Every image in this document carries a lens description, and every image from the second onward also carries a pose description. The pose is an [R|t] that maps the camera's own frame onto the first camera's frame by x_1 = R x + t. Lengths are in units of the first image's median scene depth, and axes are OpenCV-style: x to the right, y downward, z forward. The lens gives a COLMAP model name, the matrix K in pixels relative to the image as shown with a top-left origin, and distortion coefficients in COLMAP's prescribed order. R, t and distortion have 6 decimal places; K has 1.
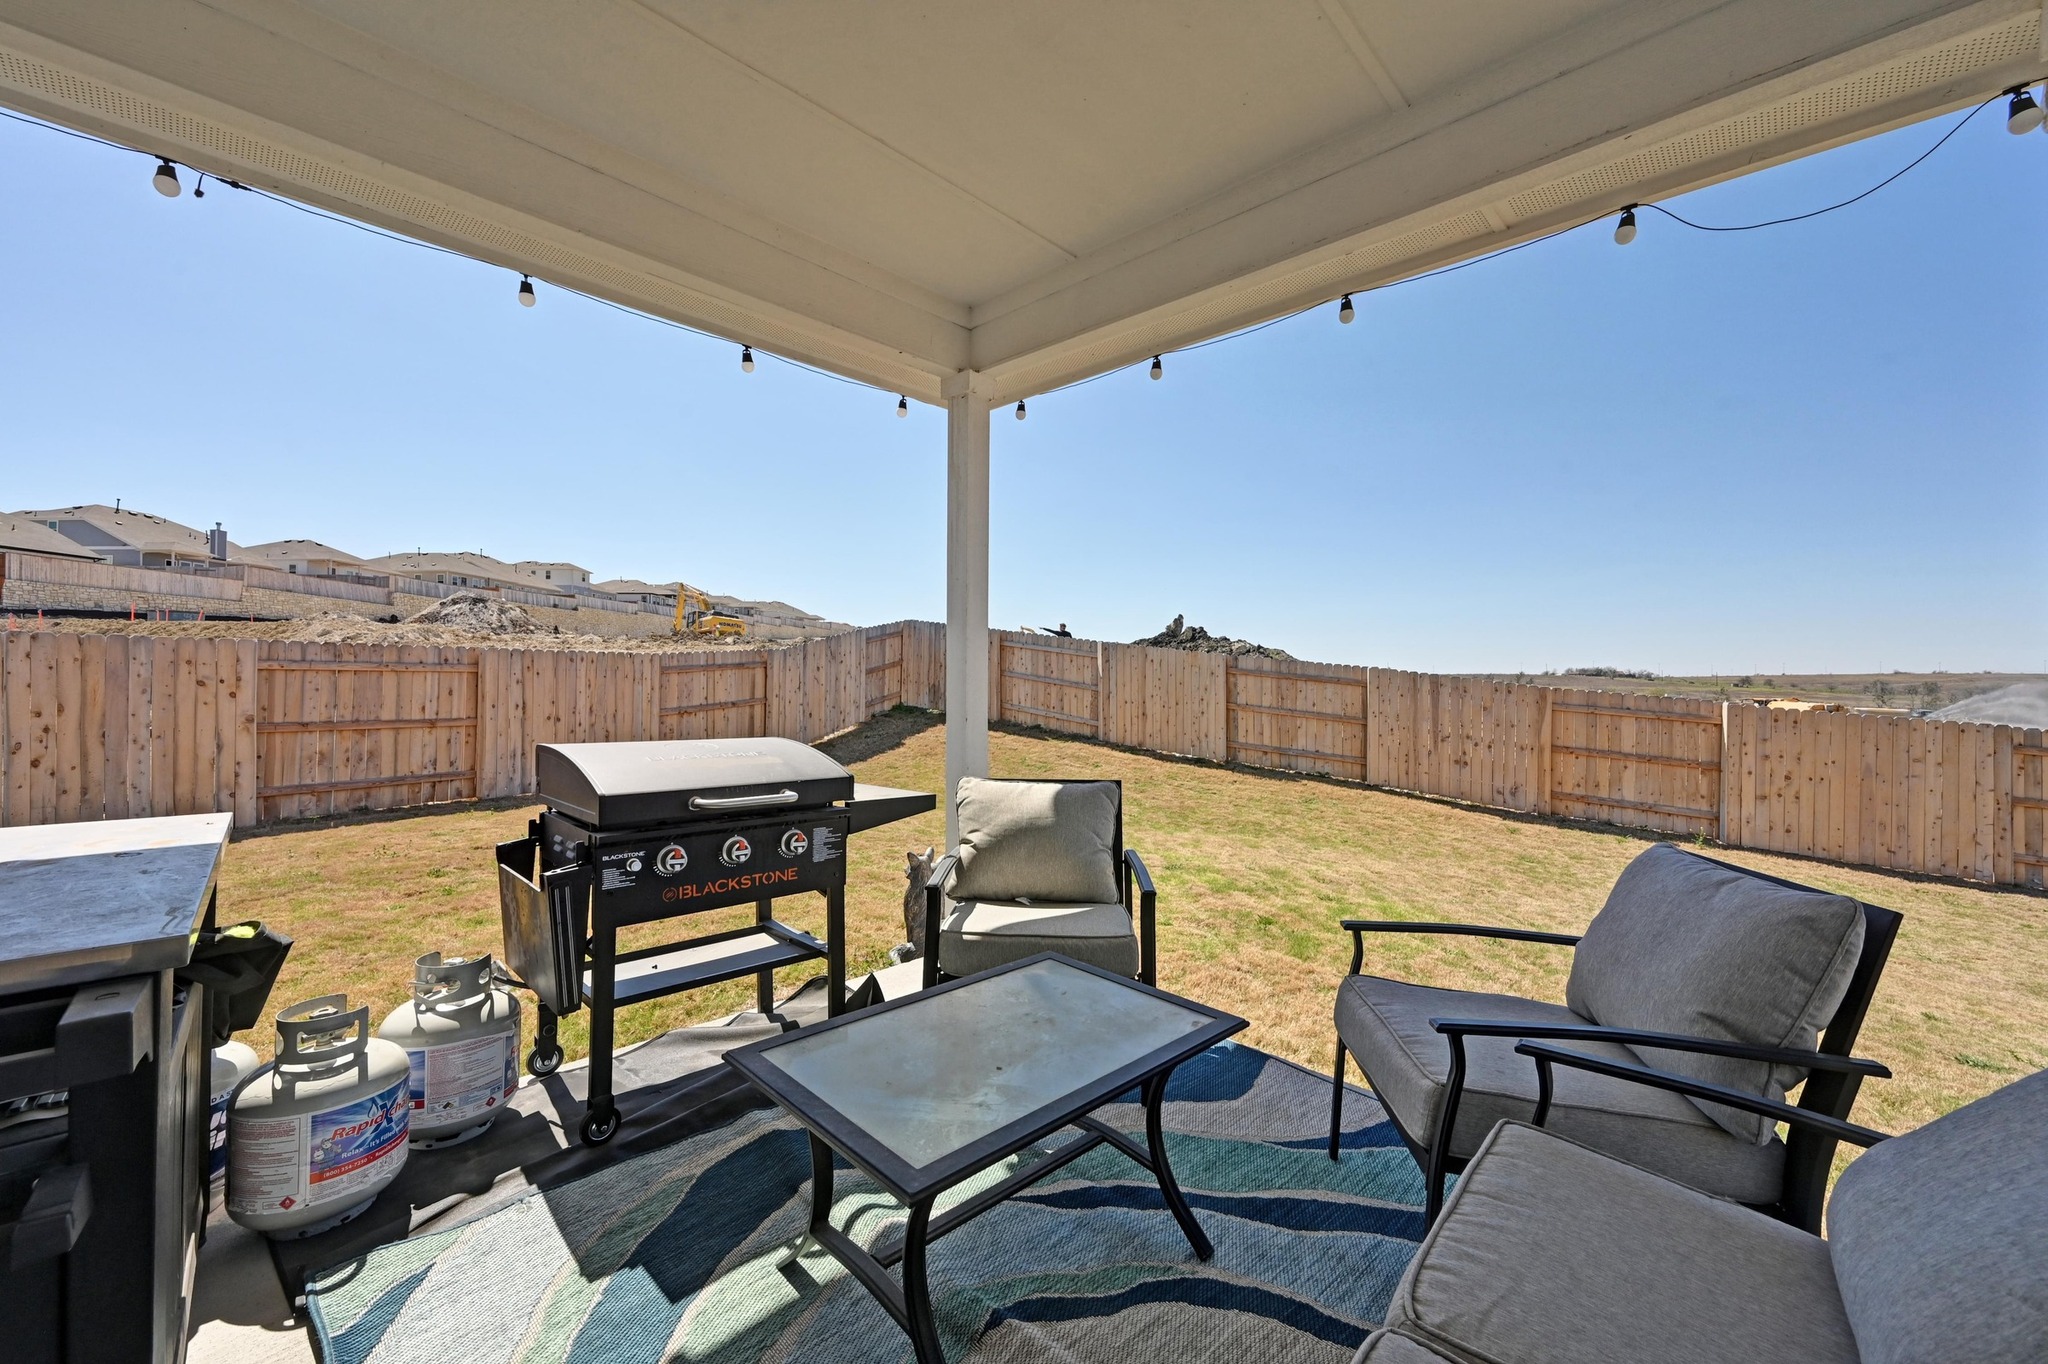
lens RADIAL K [[812.3, 0, 1025.1], [0, 812.3, 681.6], [0, 0, 1]] dist [0.000237, 0.000052]
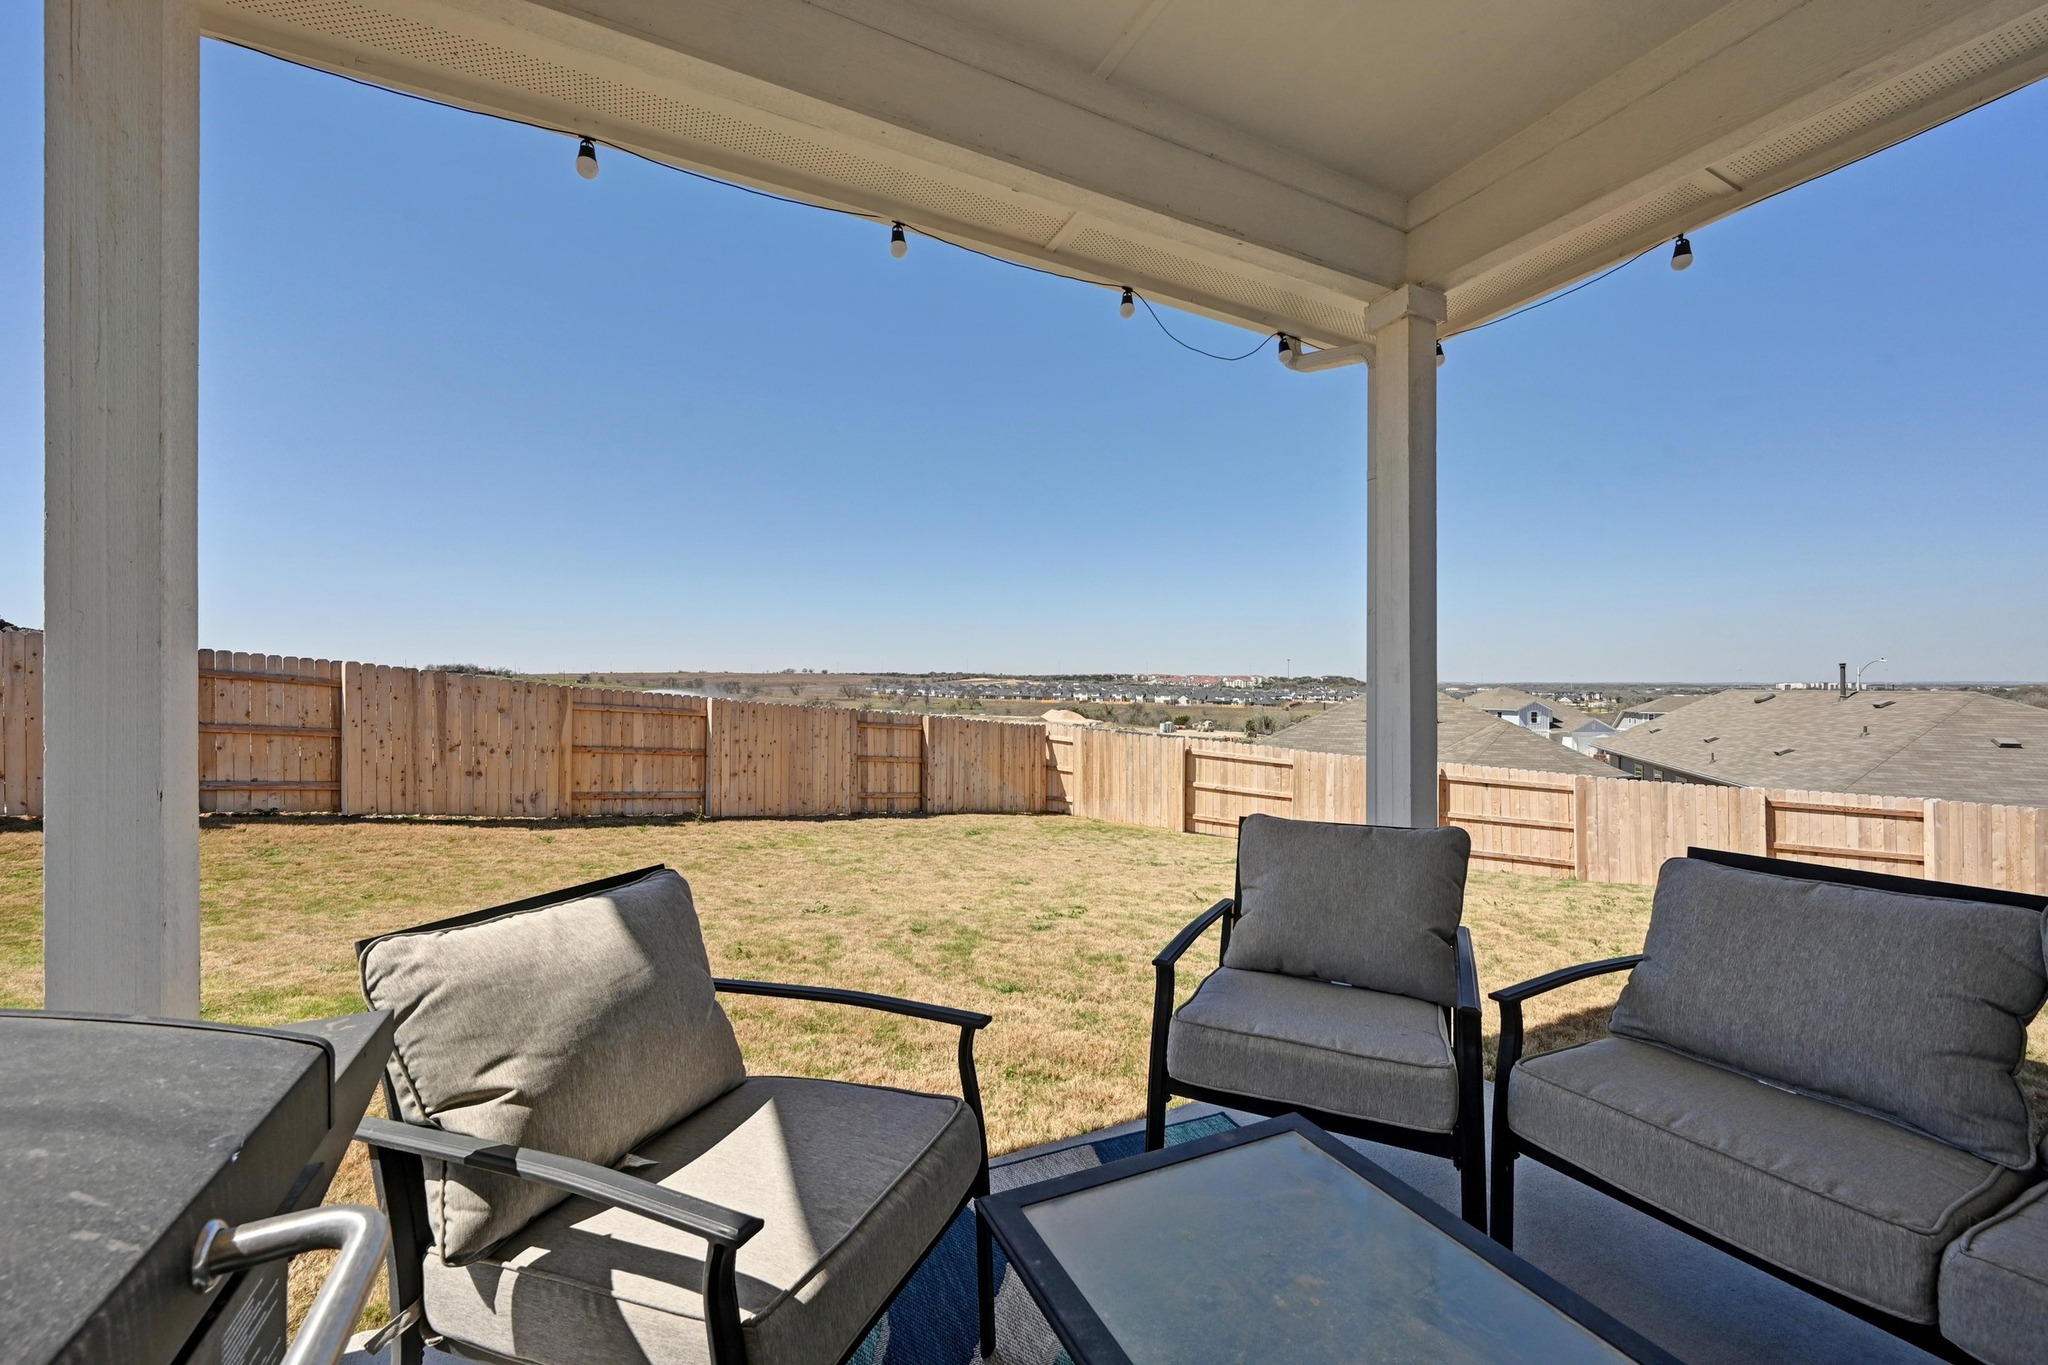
lens RADIAL K [[812.3, 0, 1025.1], [0, 812.3, 682.1], [0, 0, 1]] dist [0.000237, 0.000052]
pose [[0.332185, -0.004251, 0.943205, -0.086752], [0.000066, 0.999990, 0.004483, -0.002152], [-0.943214, -0.001427, 0.332182, 0.148505]]
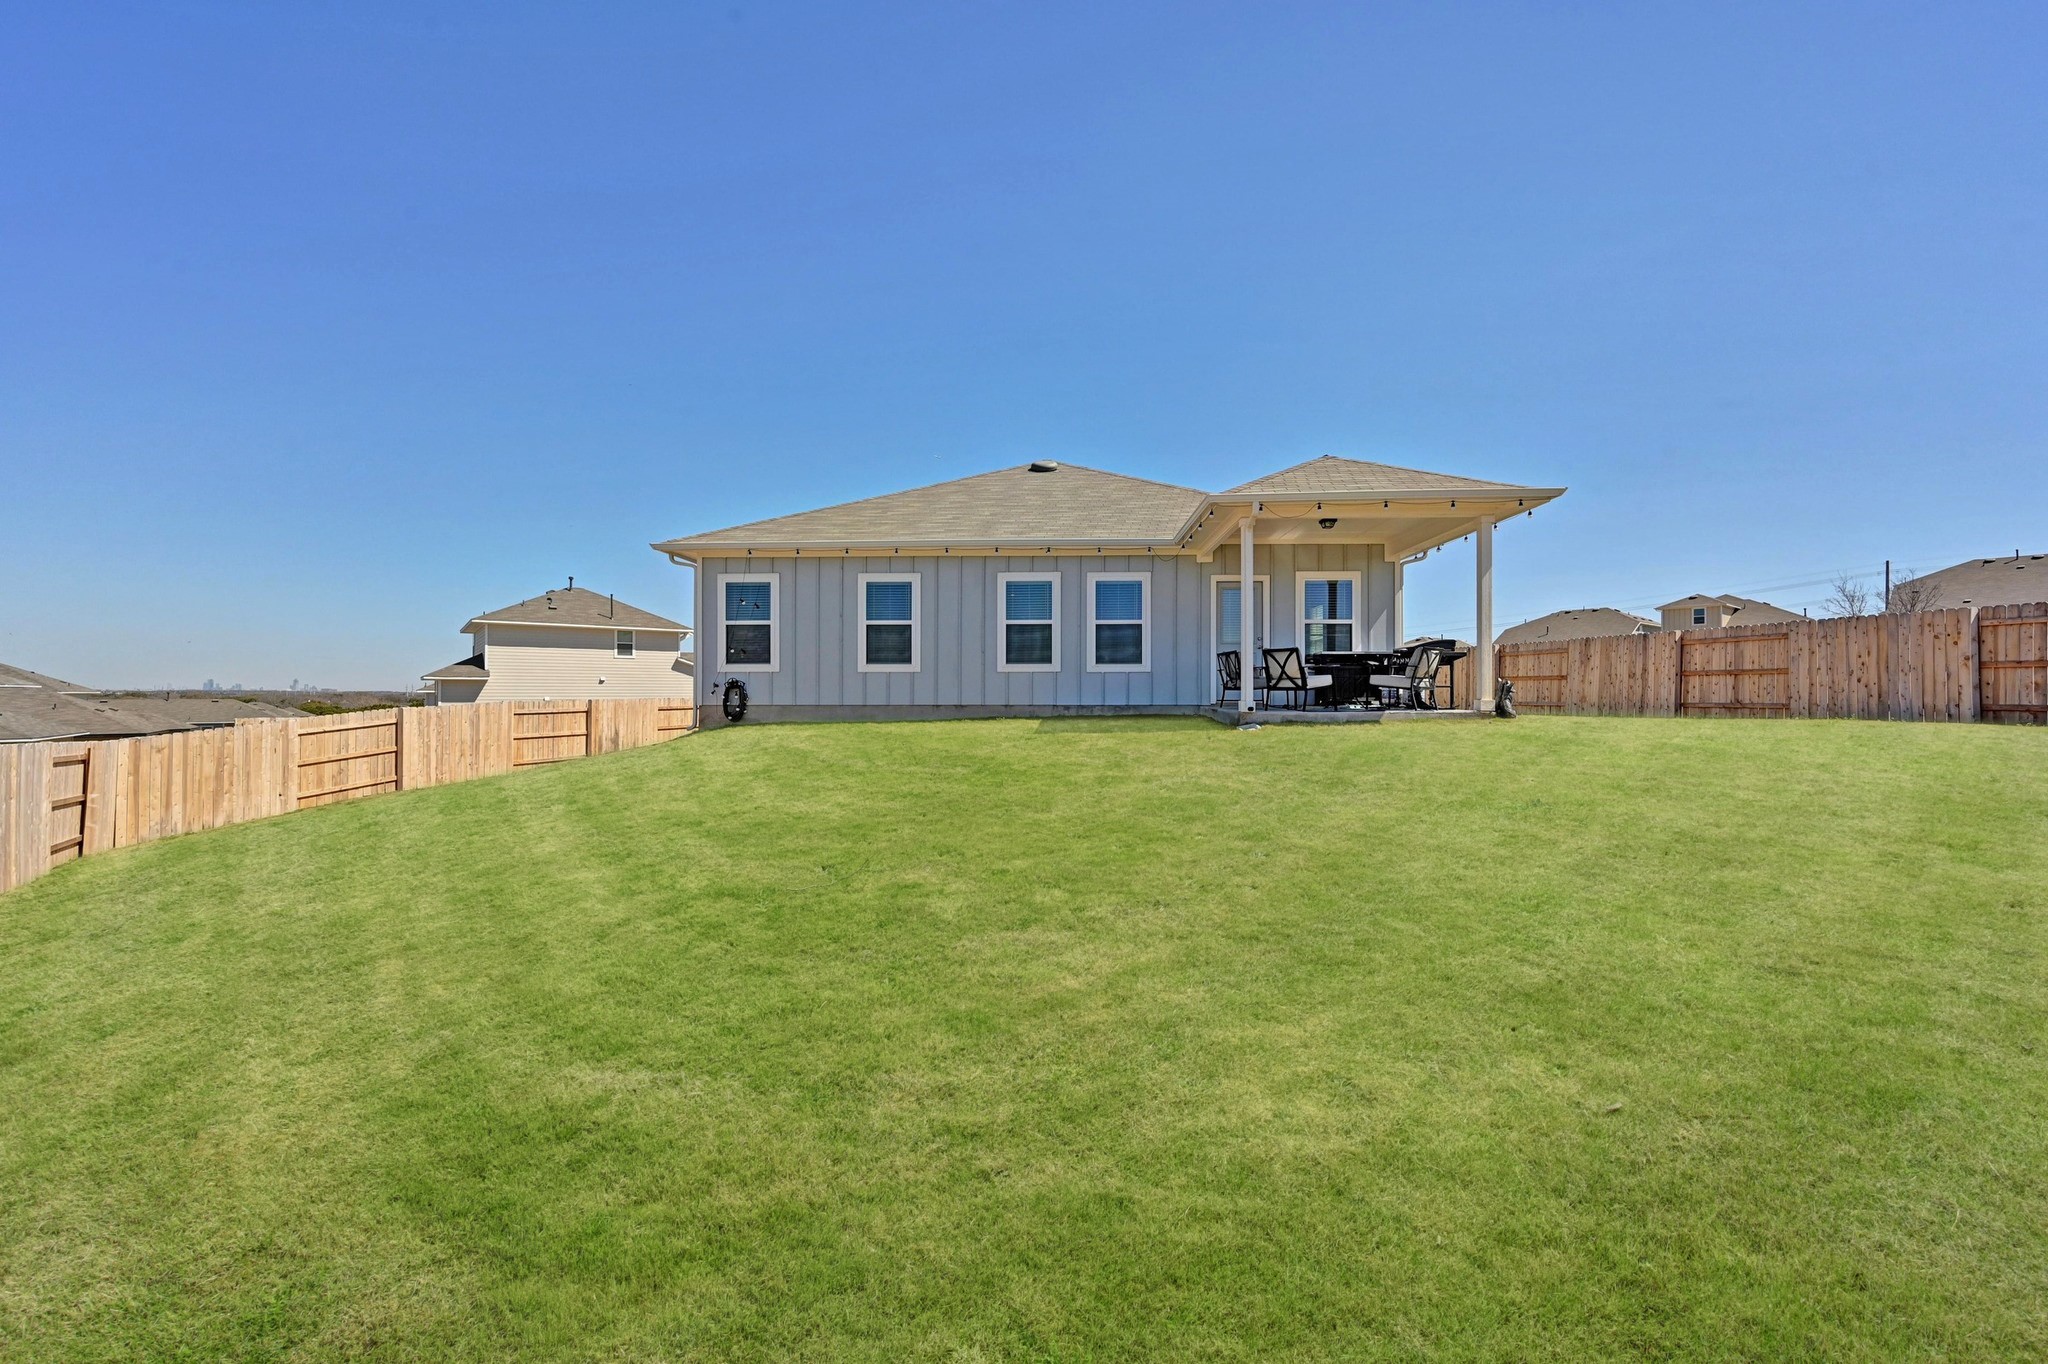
lens RADIAL K [[852.3, 0, 1025.5], [0, 852.3, 691.4], [0, 0, 1]] dist [-0.028298, -0.000017]
pose [[-0.734738, -0.013824, -0.678210, 0.968799], [-0.007357, 0.999896, -0.012410, 0.095968], [0.678311, -0.004128, -0.734763, 0.629628]]
